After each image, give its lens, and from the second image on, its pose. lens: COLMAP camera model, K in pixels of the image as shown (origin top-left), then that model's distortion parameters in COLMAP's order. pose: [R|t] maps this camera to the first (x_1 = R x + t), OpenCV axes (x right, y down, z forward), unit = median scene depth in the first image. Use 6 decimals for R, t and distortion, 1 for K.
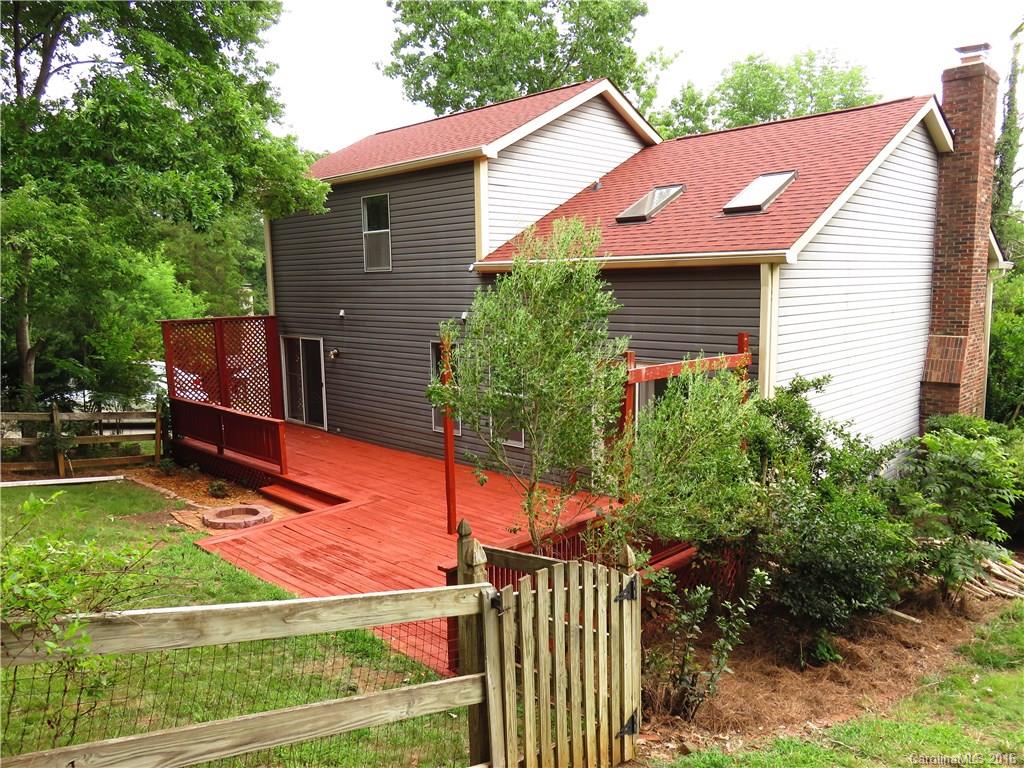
lens RADIAL K [[775.8, 0, 511.1], [0, 775.8, 384.6], [0, 0, 1]] dist [-0.014981, 0.009213]
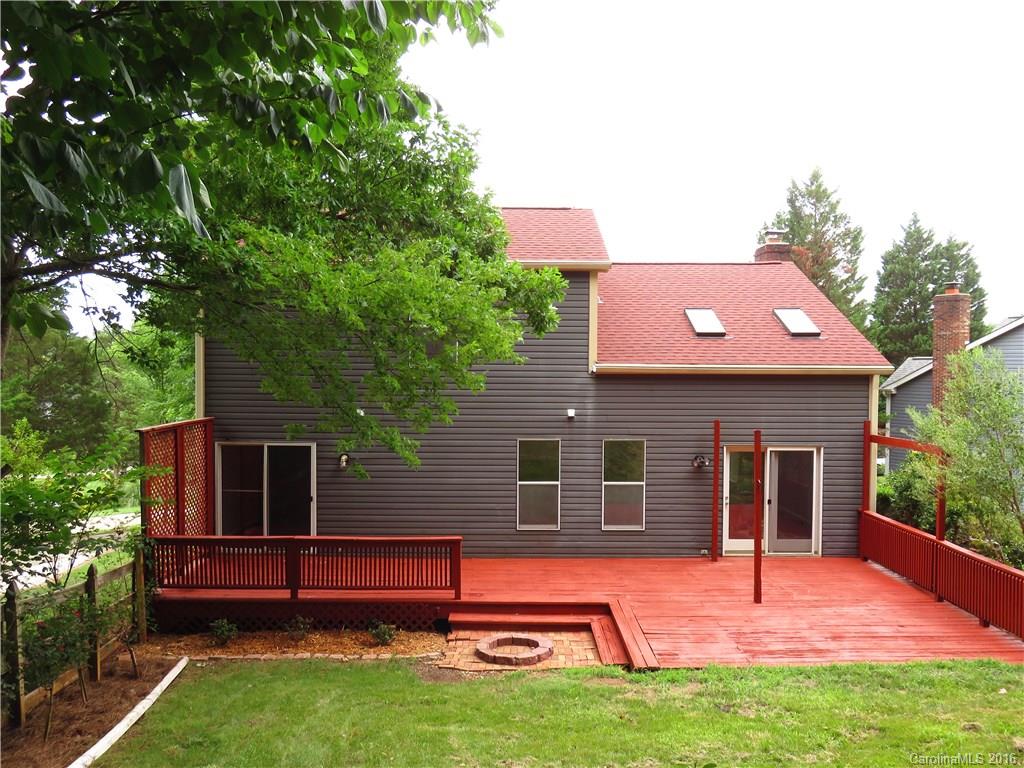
lens RADIAL K [[775.8, 0, 510.8], [0, 775.8, 383.0], [0, 0, 1]] dist [-0.014981, 0.009213]
pose [[0.696947, 0.006505, 0.717093, -0.905230], [0.075635, 0.993715, -0.082524, -0.050655], [-0.713123, 0.111752, 0.692075, 0.336790]]
